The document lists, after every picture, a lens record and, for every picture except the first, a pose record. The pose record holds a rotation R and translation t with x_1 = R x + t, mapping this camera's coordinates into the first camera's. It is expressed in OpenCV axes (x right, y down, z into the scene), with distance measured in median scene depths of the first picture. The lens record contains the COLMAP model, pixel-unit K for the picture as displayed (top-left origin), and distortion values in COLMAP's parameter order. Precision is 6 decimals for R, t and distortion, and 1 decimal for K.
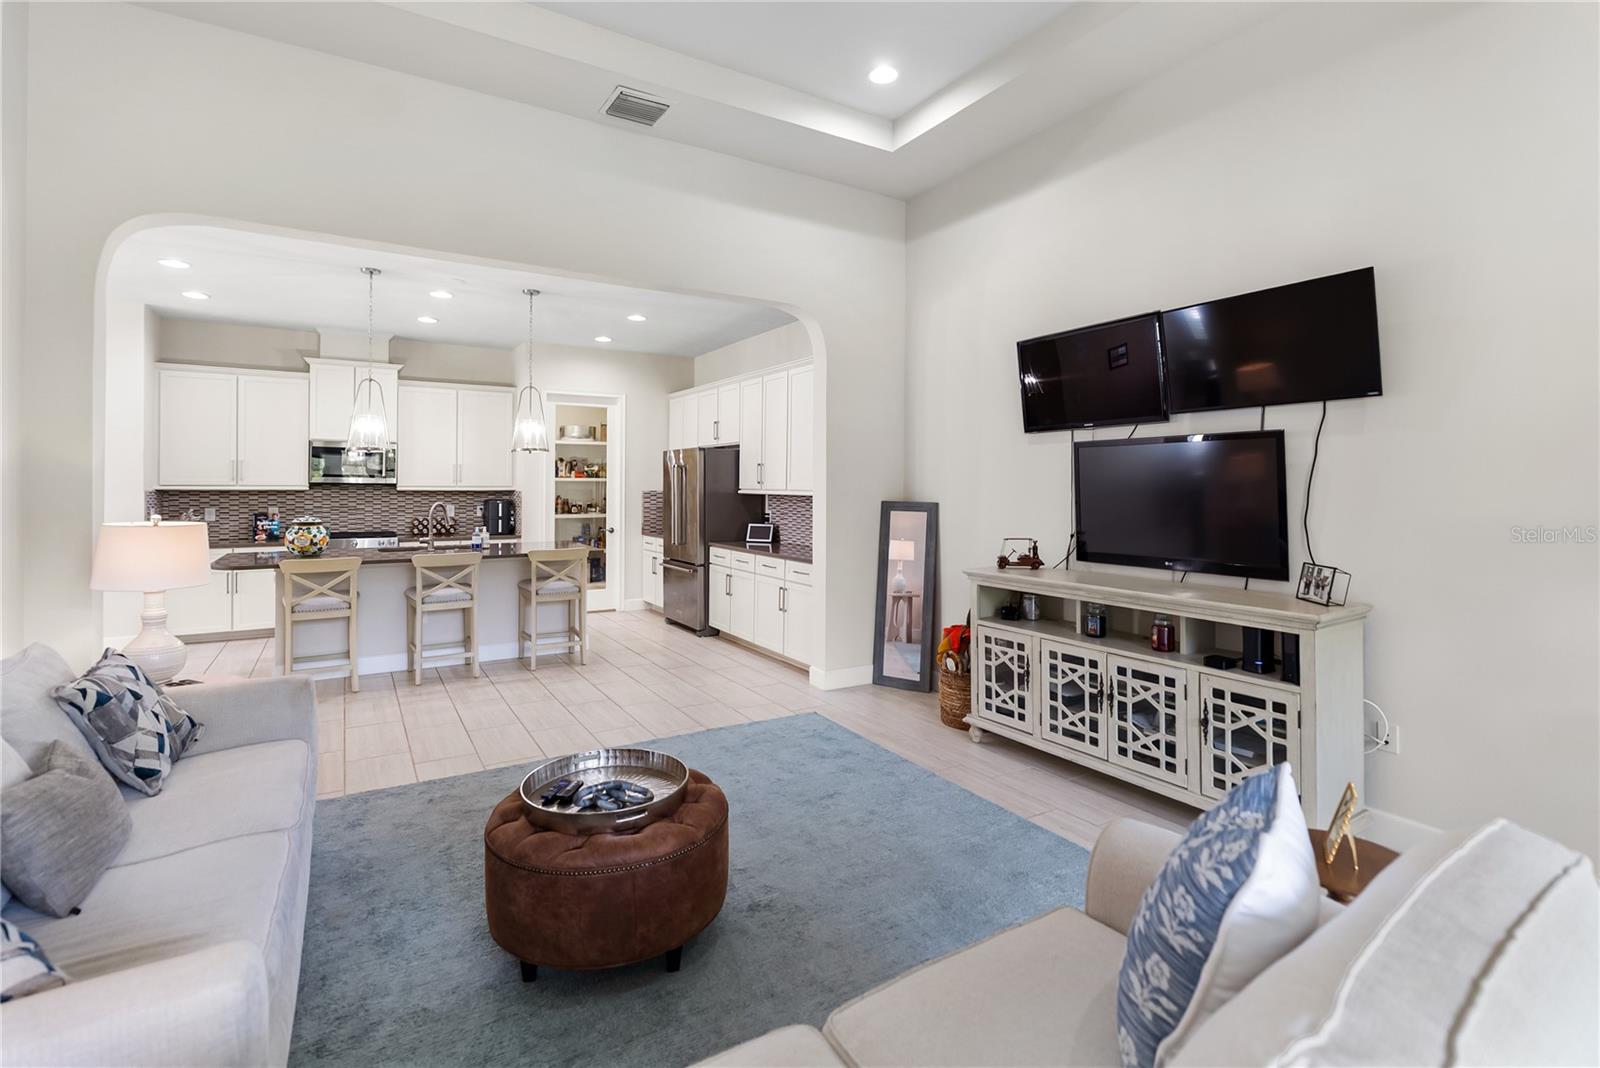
lens RADIAL K [[744.4, 0, 795.0], [0, 744.4, 483.2], [0, 0, 1]] dist [-0.004289, 0.002500]
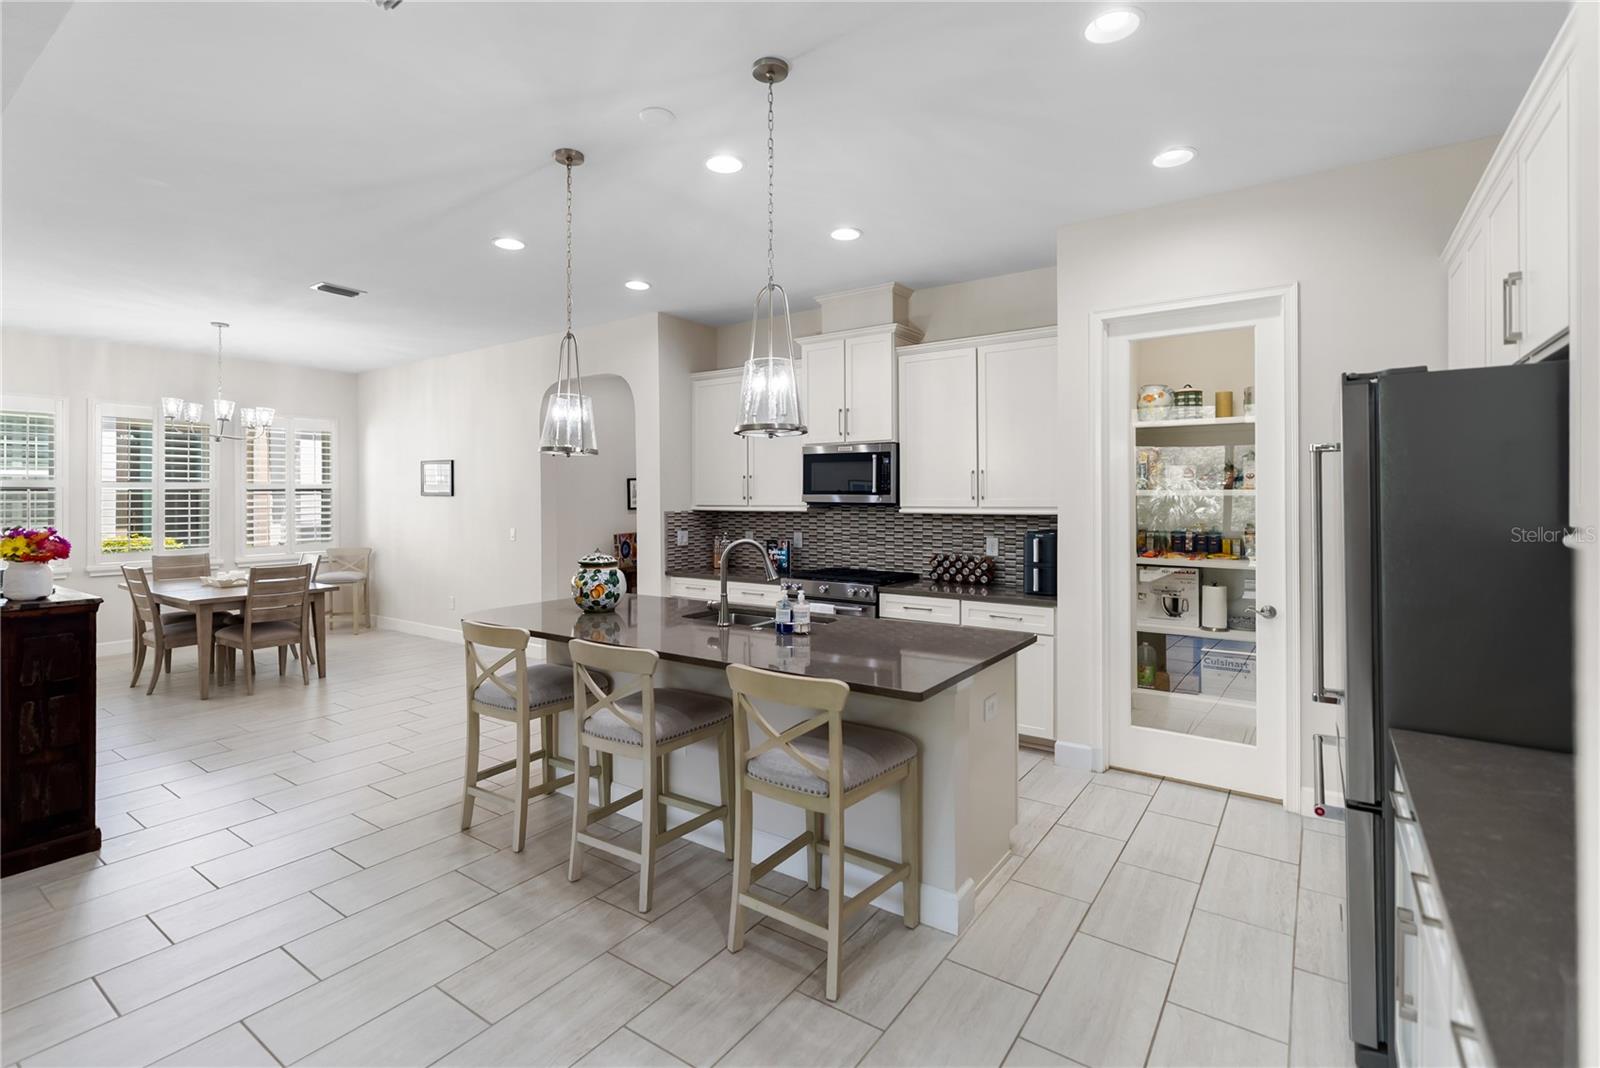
lens RADIAL K [[744.4, 0, 789.8], [0, 744.4, 496.3], [0, 0, 1]] dist [-0.004289, 0.002500]
pose [[0.395472, -0.007693, -0.918446, 0.050039], [0.007051, 0.999961, -0.005340, -0.003323], [0.918451, -0.004364, 0.395511, 0.852202]]
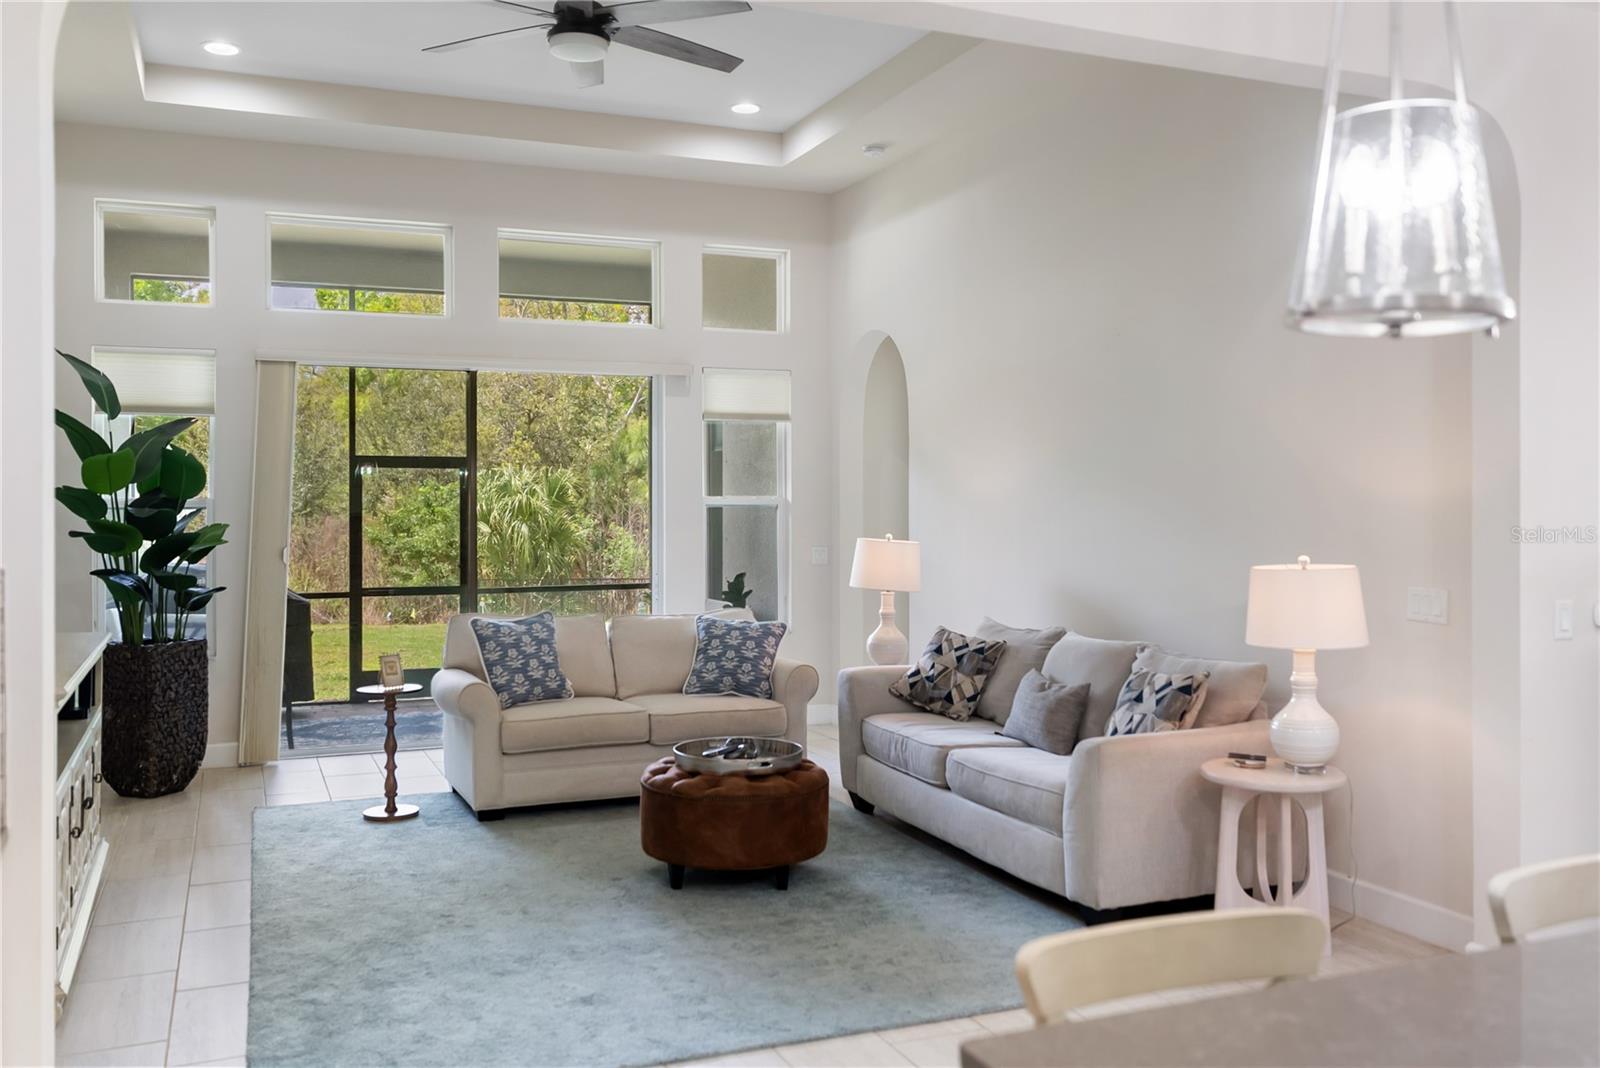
lens RADIAL K [[1388.9, 0, 812.0], [0, 1388.9, 524.6], [0, 0, 1]] dist [-0.001855, 0.018993]
pose [[-0.990452, -0.004627, 0.137779, -0.285661], [-0.002732, 0.999899, 0.013938, -0.005311], [-0.137830, 0.013428, -0.990365, 1.345399]]
